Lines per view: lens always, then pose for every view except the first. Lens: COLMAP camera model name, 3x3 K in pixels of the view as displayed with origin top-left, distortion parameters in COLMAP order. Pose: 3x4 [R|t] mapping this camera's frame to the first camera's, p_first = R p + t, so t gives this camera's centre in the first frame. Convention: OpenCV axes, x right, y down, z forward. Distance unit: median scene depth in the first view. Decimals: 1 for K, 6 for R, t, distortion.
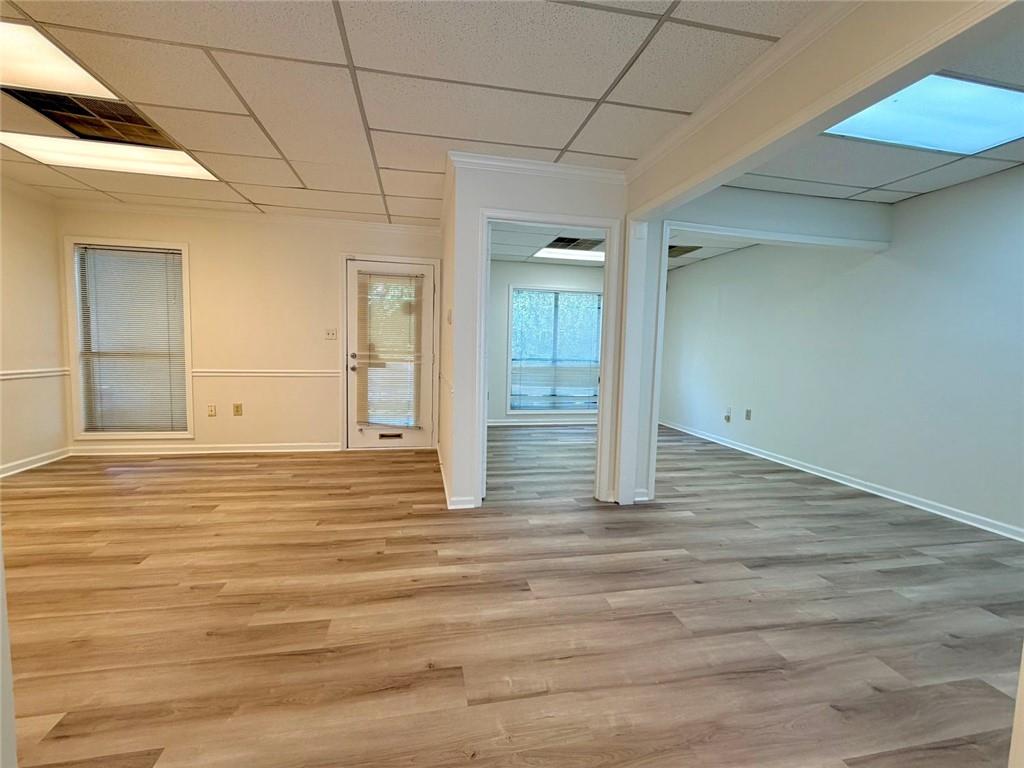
lens RADIAL K [[452.2, 0, 512.0], [0, 452.2, 384.0], [0, 0, 1]] dist [0.000473, -0.000783]
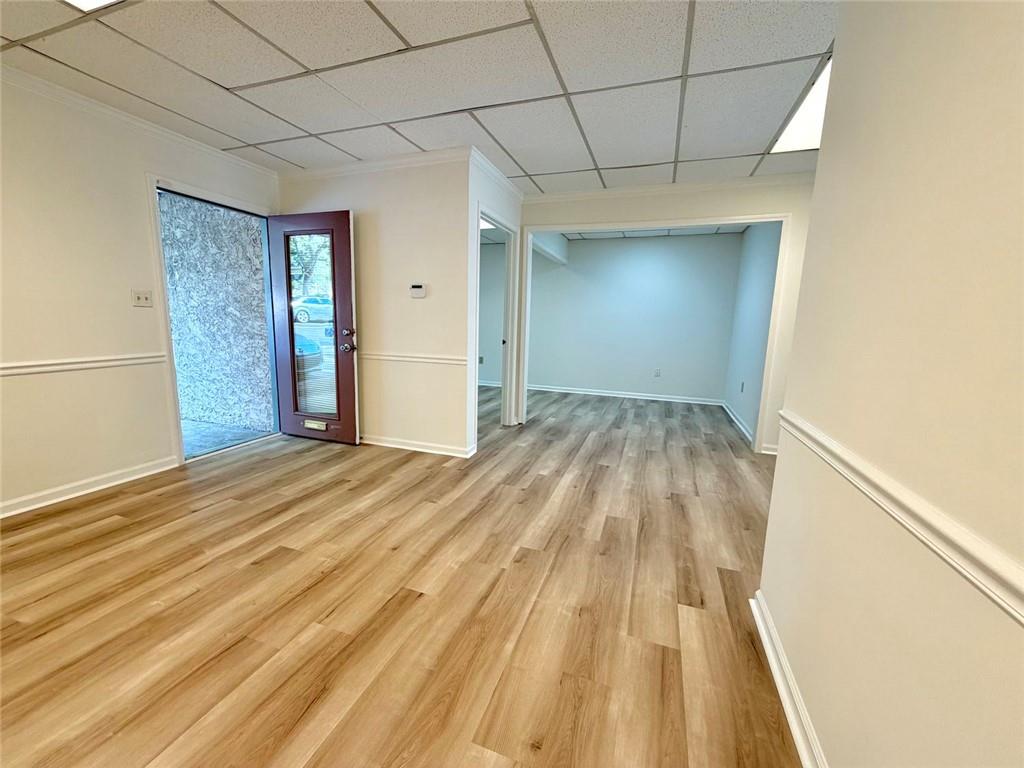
lens RADIAL K [[406.6, 0, 509.6], [0, 406.6, 383.9], [0, 0, 1]] dist [-0.000880, 0.000245]
pose [[0.525891, -0.146748, 0.837797, -0.966938], [0.056847, 0.988865, 0.137526, -0.058726], [-0.848650, -0.024697, 0.528378, 0.352429]]
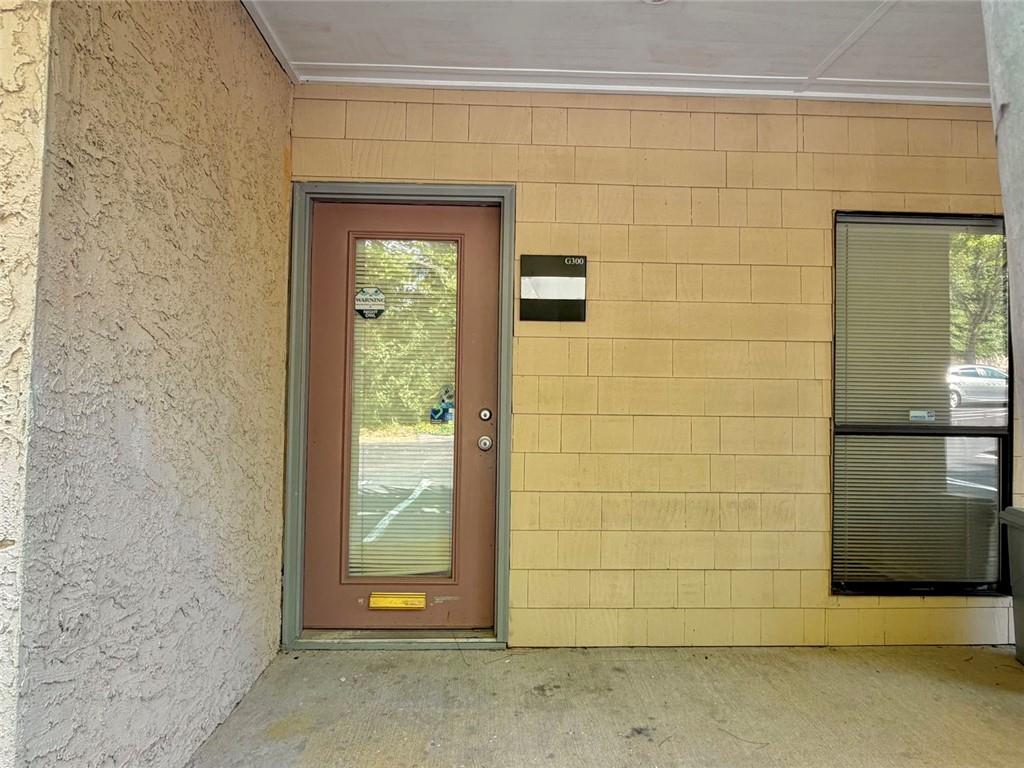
lens RADIAL K [[592.0, 0, 512.0], [0, 592.0, 384.0], [0, 0, 1]] dist [0.000637, -0.000107]
pose [[0.164465, -0.000918, 0.986382, -1.115183], [0.069964, 0.997492, -0.010738, -0.104555], [-0.983898, 0.070778, 0.164117, 1.139854]]
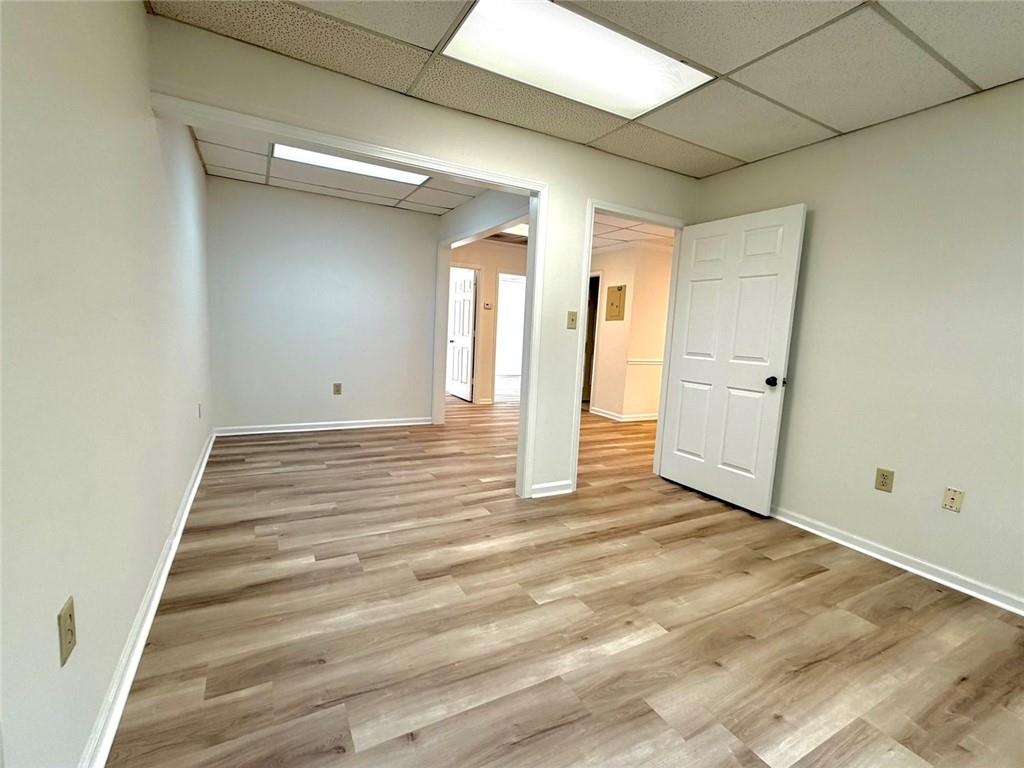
lens RADIAL K [[462.0, 0, 512.0], [0, 462.0, 384.0], [0, 0, 1]] dist [0.000537, -0.001002]
pose [[-0.952566, -0.042014, -0.301417, 0.693318], [-0.101177, 0.977807, 0.183455, -0.152278], [0.287020, 0.205250, -0.935677, 2.069685]]
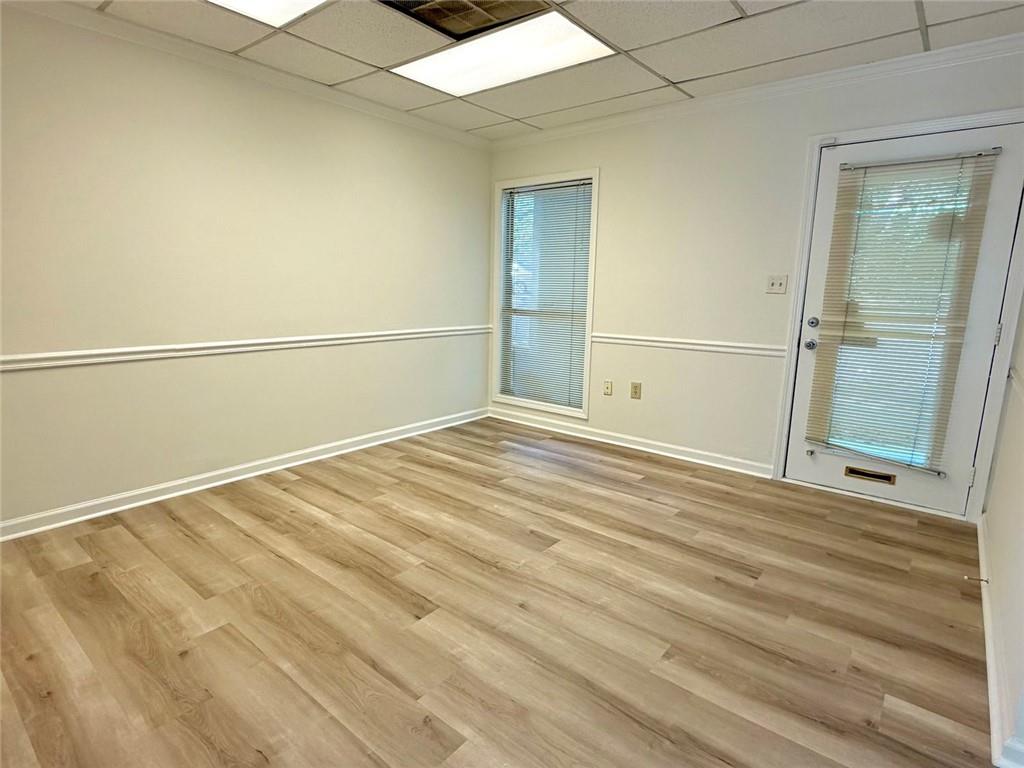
lens RADIAL K [[540.9, 0, 512.0], [0, 540.9, 384.9], [0, 0, 1]] dist [0.000201, -0.000537]
pose [[0.628876, 0.126532, -0.767141, -0.089878], [-0.063692, 0.991737, 0.111364, -0.056142], [0.774893, -0.021174, 0.631738, 0.428288]]
